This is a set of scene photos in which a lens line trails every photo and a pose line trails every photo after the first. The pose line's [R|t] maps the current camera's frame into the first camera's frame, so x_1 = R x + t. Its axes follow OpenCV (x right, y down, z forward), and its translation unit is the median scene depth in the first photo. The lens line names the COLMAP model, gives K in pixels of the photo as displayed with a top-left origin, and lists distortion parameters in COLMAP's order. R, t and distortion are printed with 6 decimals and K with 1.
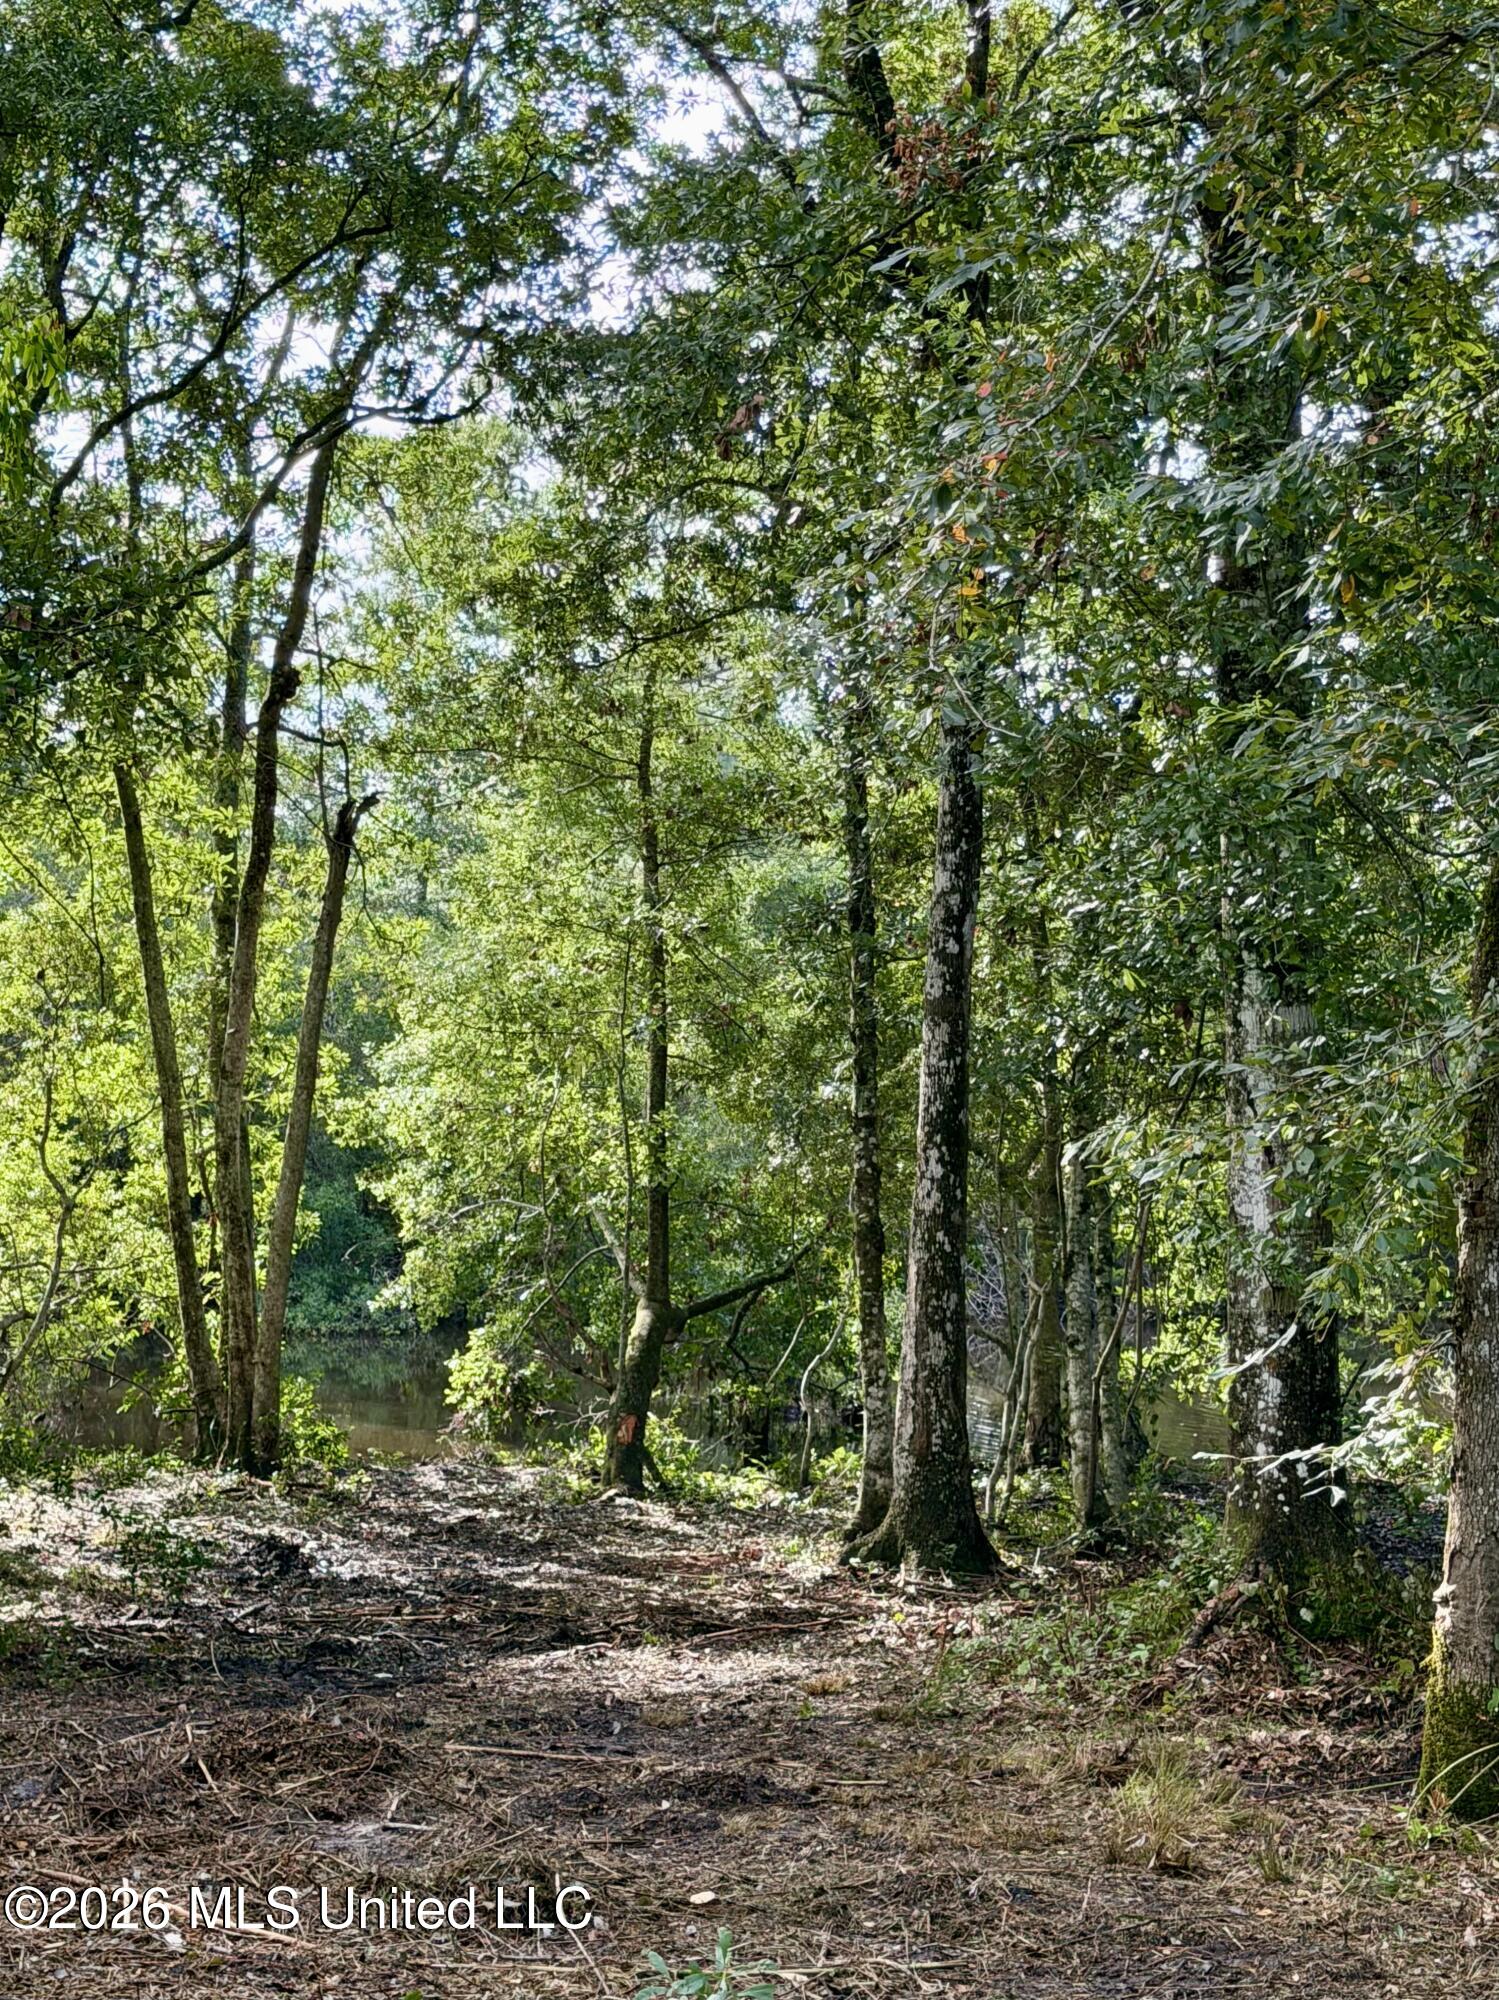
lens RADIAL K [[3602.7, 0, 751.2], [0, 3602.7, 991.9], [0, 0, 1]] dist [0.312699, 0.000000]
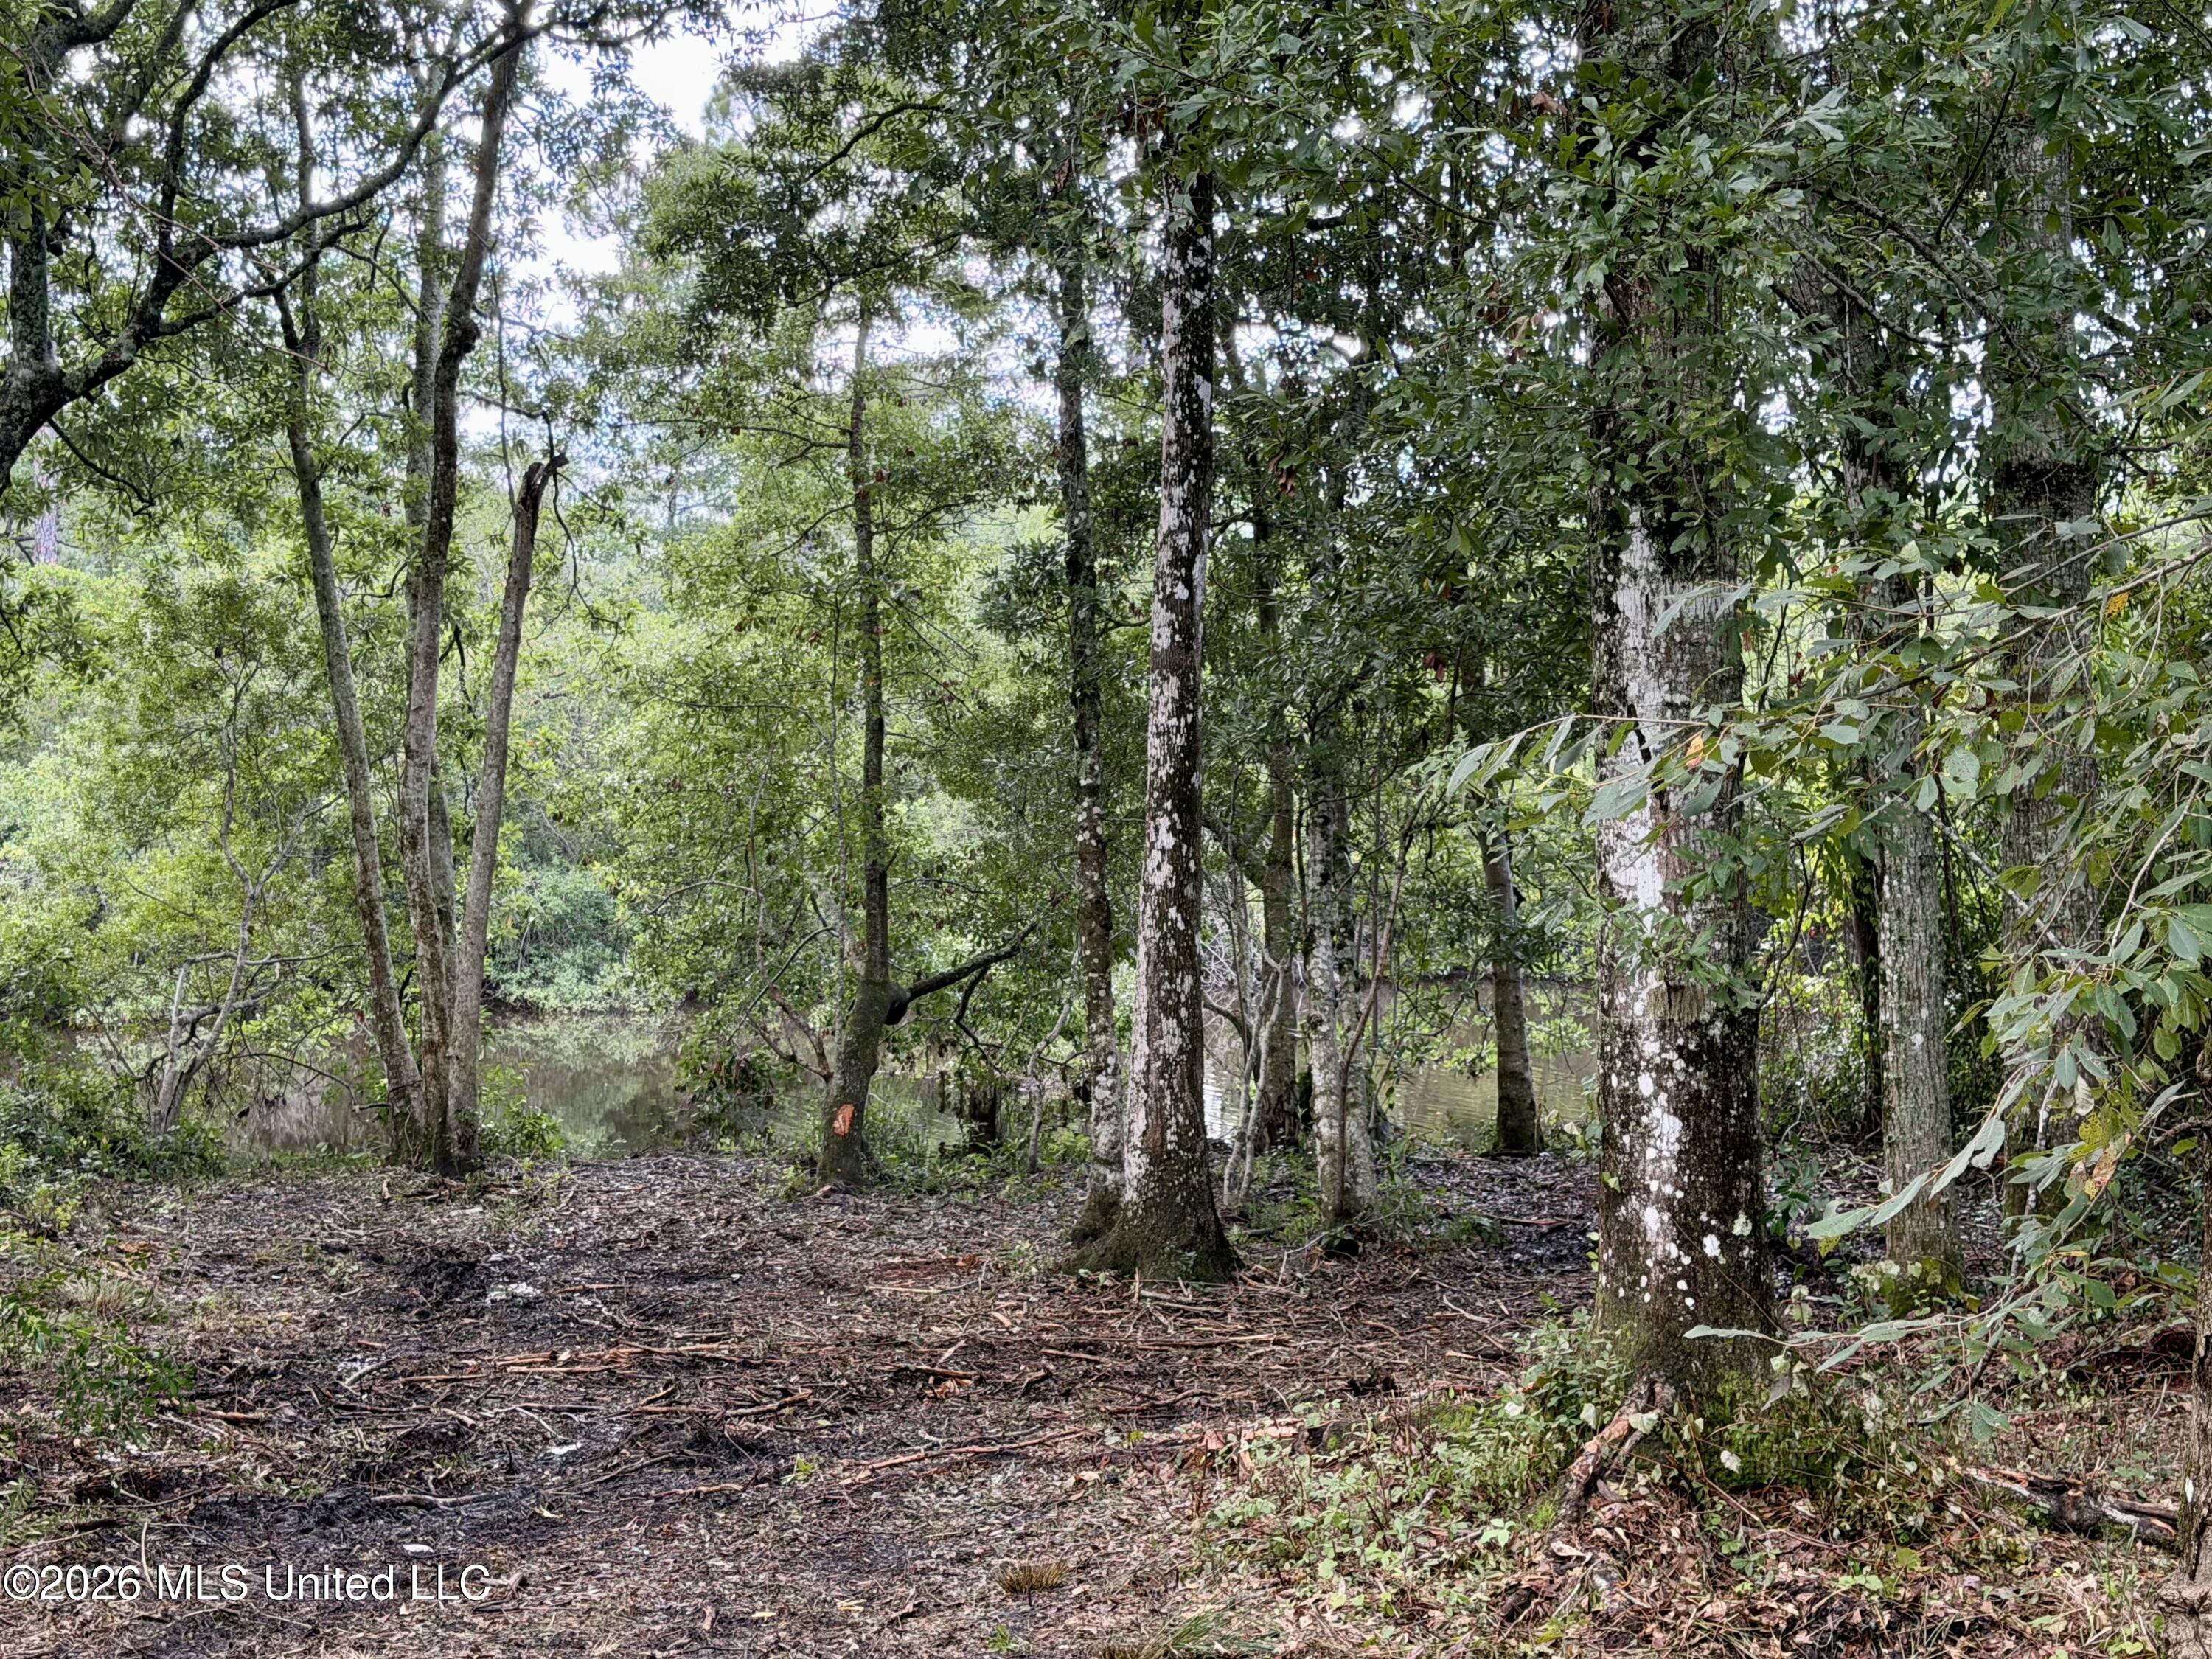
lens RADIAL K [[3094.3, 0, 1107.8], [0, 3094.3, 830.7], [0, 0, 1]] dist [0.032592, 0.000000]
pose [[0.999177, -0.018826, 0.035938, 0.008727], [0.017264, 0.998914, 0.043271, 0.013321], [-0.036714, -0.042615, 0.998417, 0.228716]]
